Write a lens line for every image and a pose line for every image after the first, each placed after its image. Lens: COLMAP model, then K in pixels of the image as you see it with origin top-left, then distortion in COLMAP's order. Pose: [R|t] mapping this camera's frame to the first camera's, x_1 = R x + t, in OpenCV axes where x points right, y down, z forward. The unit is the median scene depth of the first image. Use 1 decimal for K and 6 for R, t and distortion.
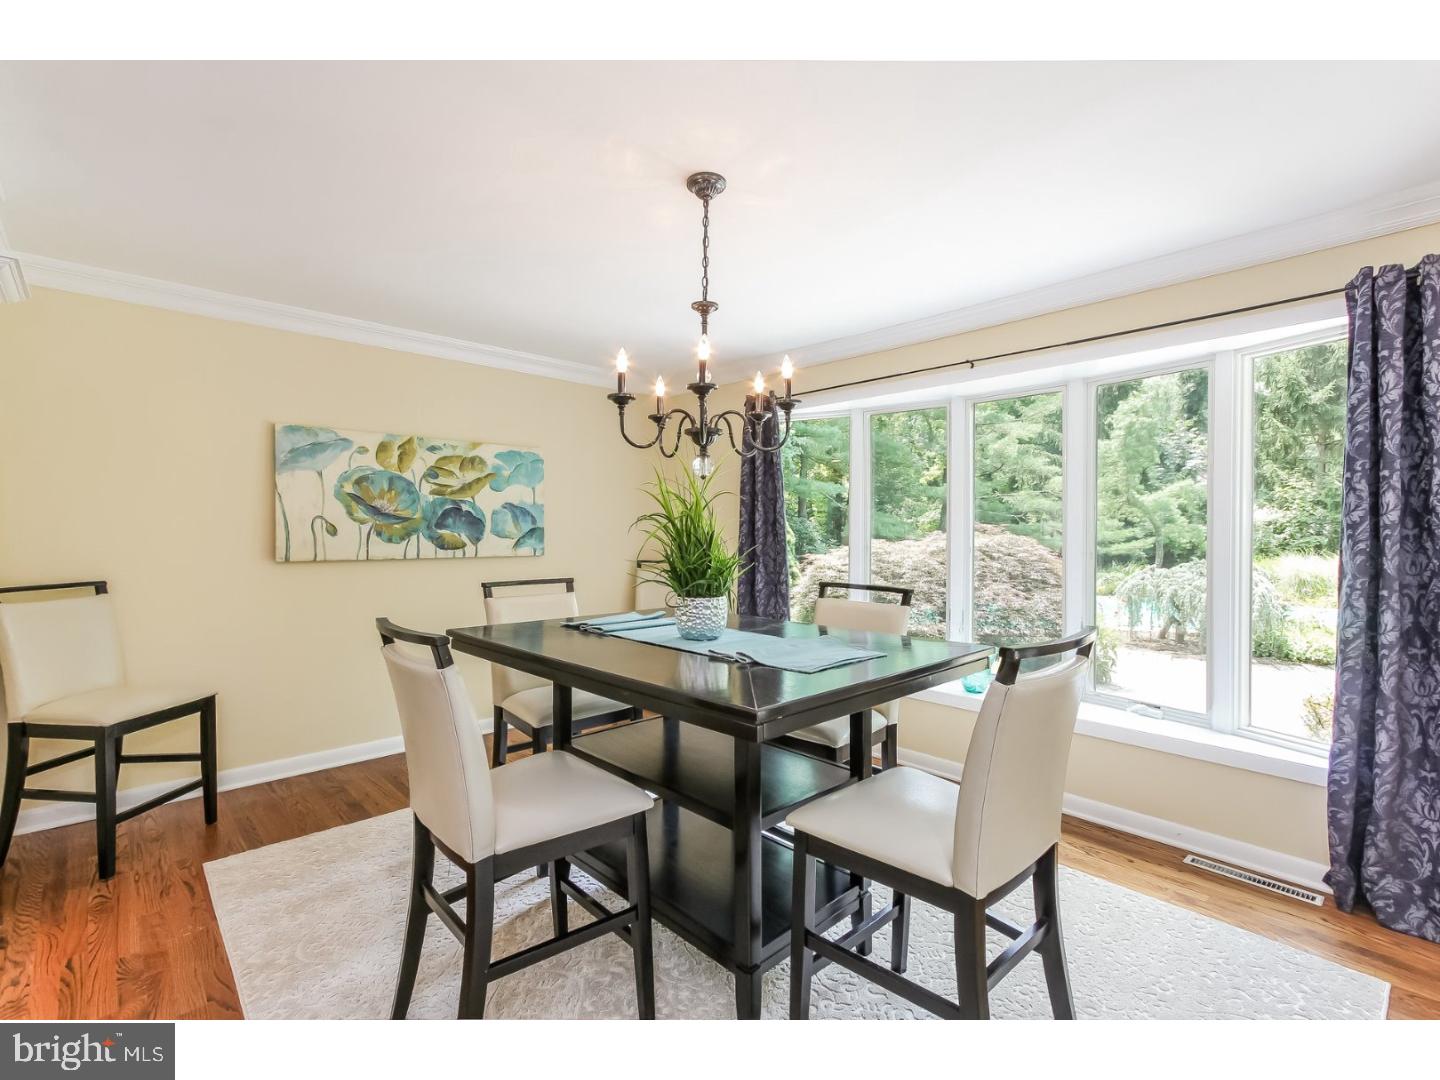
lens RADIAL K [[667.8, 0, 690.7], [0, 667.8, 520.5], [0, 0, 1]] dist [-0.016733, 0.003156]
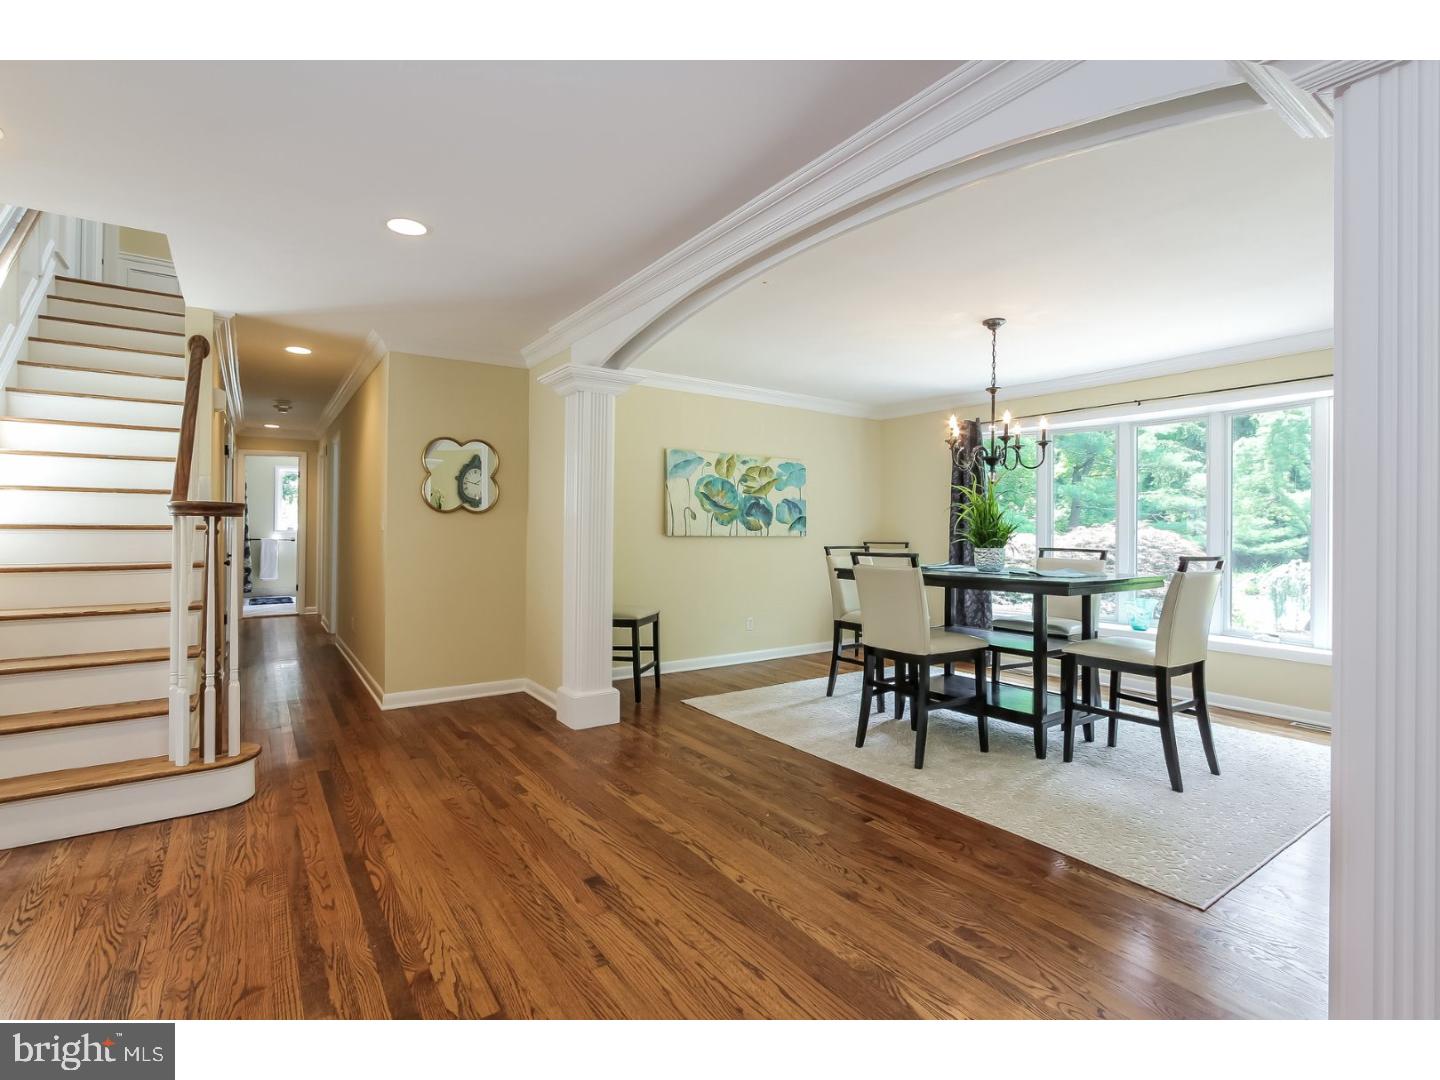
lens RADIAL K [[667.8, 0, 707.6], [0, 667.8, 519.6], [0, 0, 1]] dist [-0.016733, 0.003156]
pose [[0.991131, 0.002710, -0.132861, -0.271174], [-0.002664, 0.999996, 0.000525, 0.019175], [0.132862, -0.000166, 0.991135, -0.481067]]
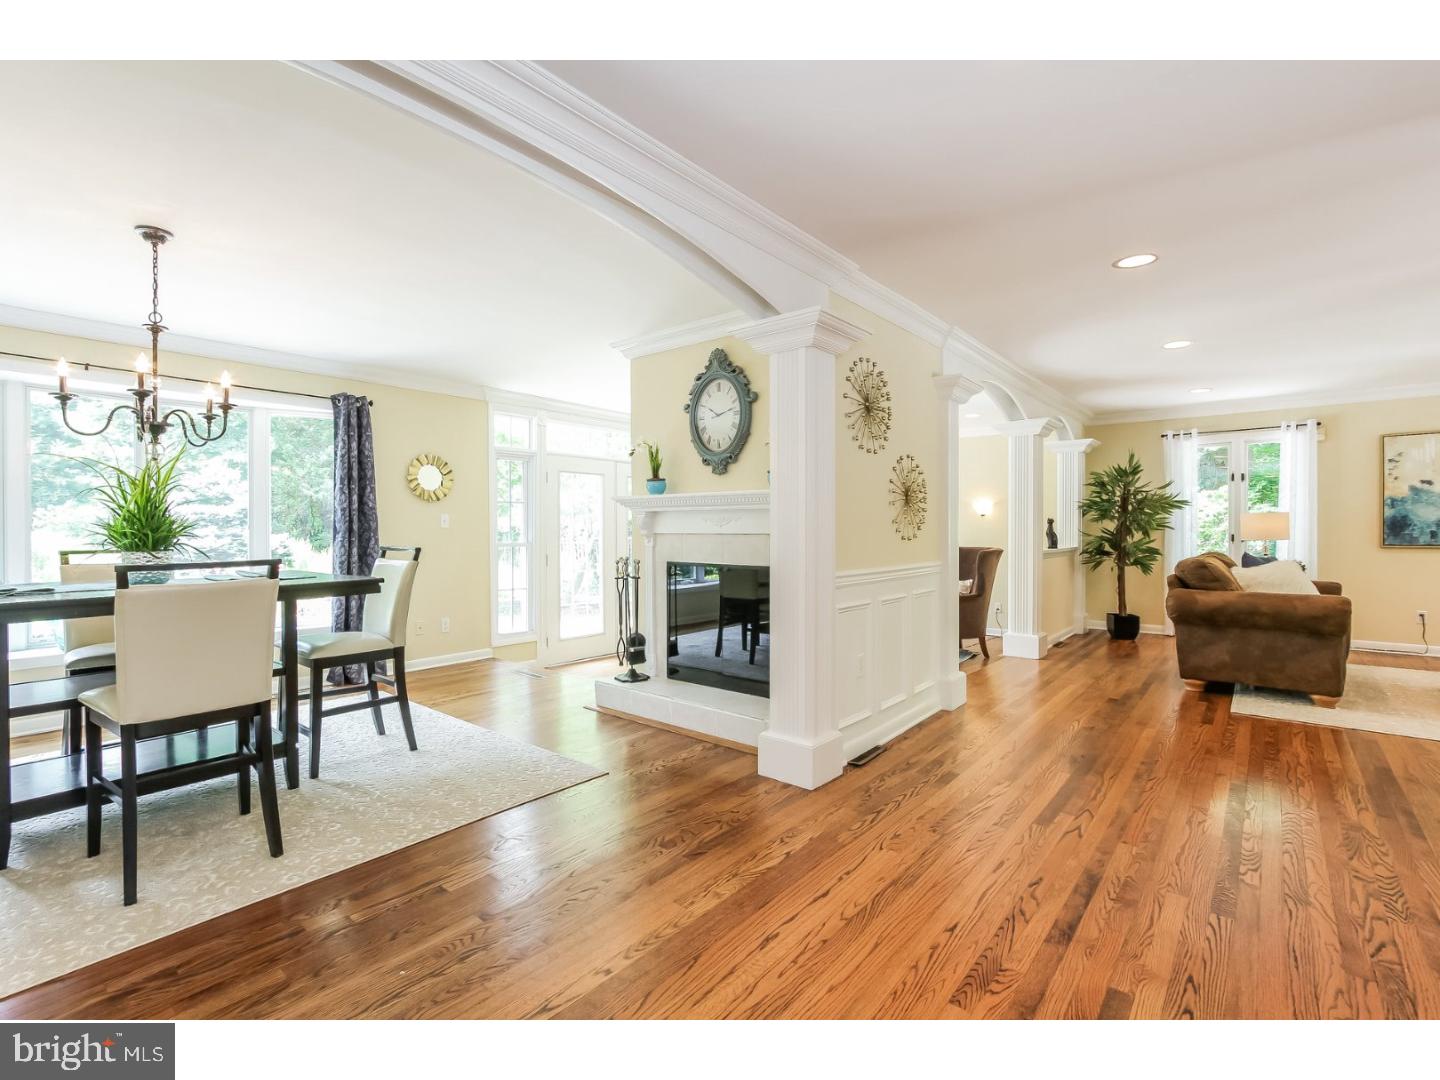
lens RADIAL K [[667.8, 0, 698.1], [0, 667.8, 537.4], [0, 0, 1]] dist [-0.016733, 0.003156]
pose [[-0.127584, -0.016838, 0.991685, -0.741458], [-0.013739, 0.999790, 0.015208, 0.027114], [-0.991733, -0.011685, -0.127789, 0.060178]]
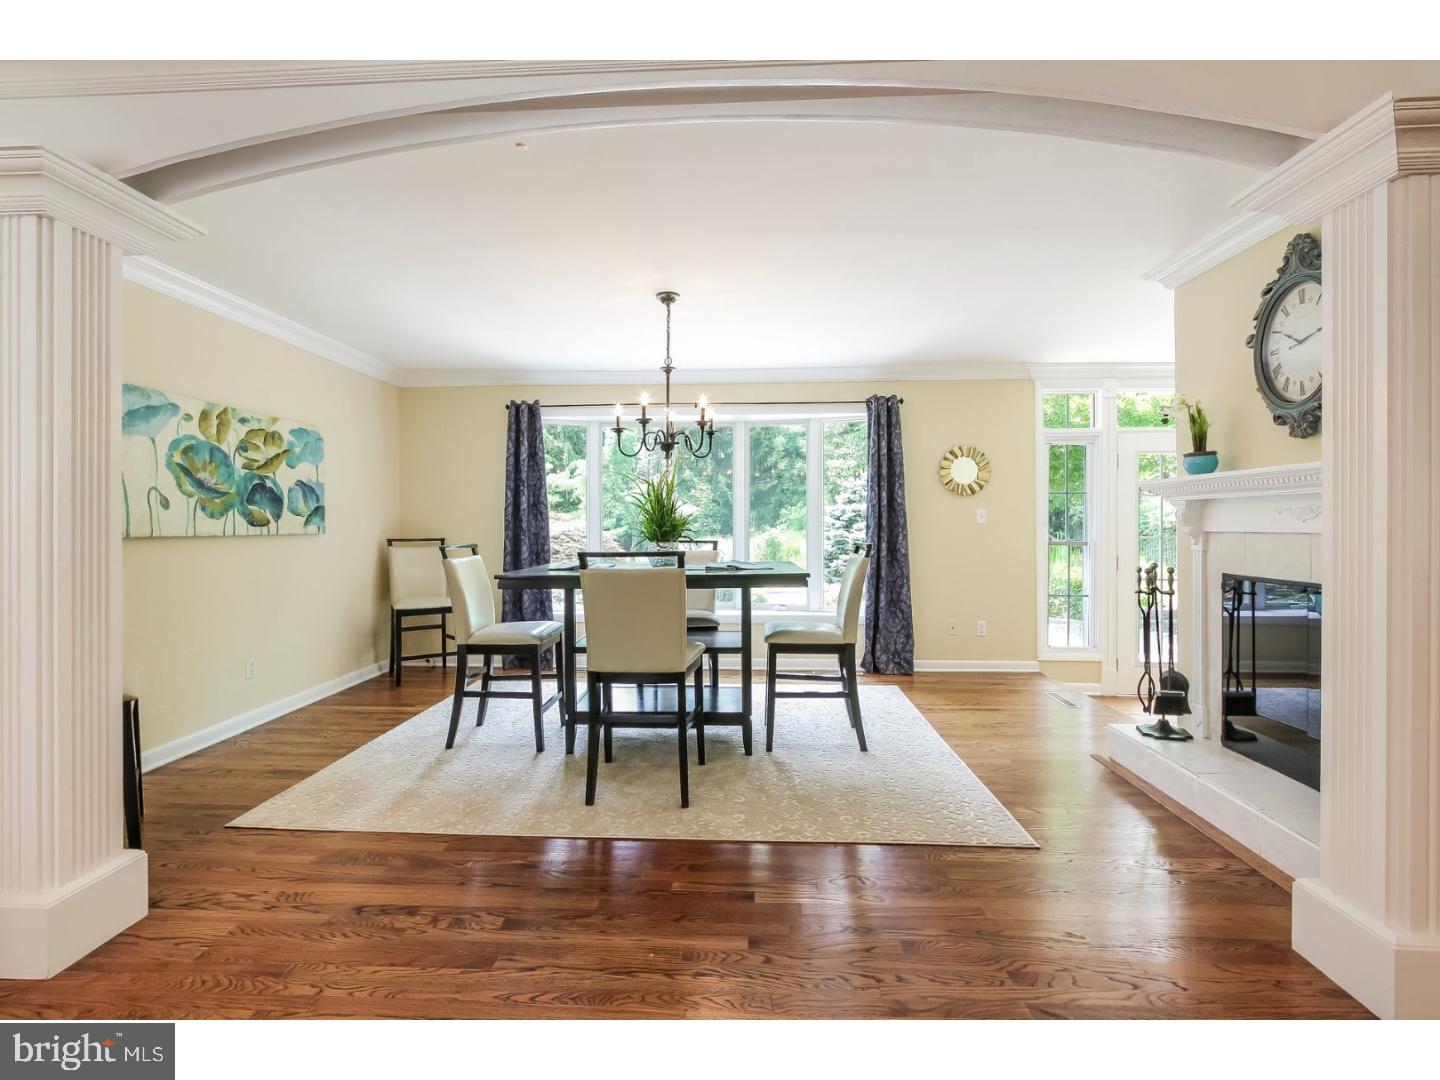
lens RADIAL K [[667.8, 0, 710.5], [0, 667.8, 529.9], [0, 0, 1]] dist [-0.016733, 0.003156]
pose [[0.714845, -0.011229, 0.699192, -0.574629], [-0.006451, 0.999723, 0.022652, 0.022717], [-0.699253, -0.020703, 0.714575, -0.149049]]
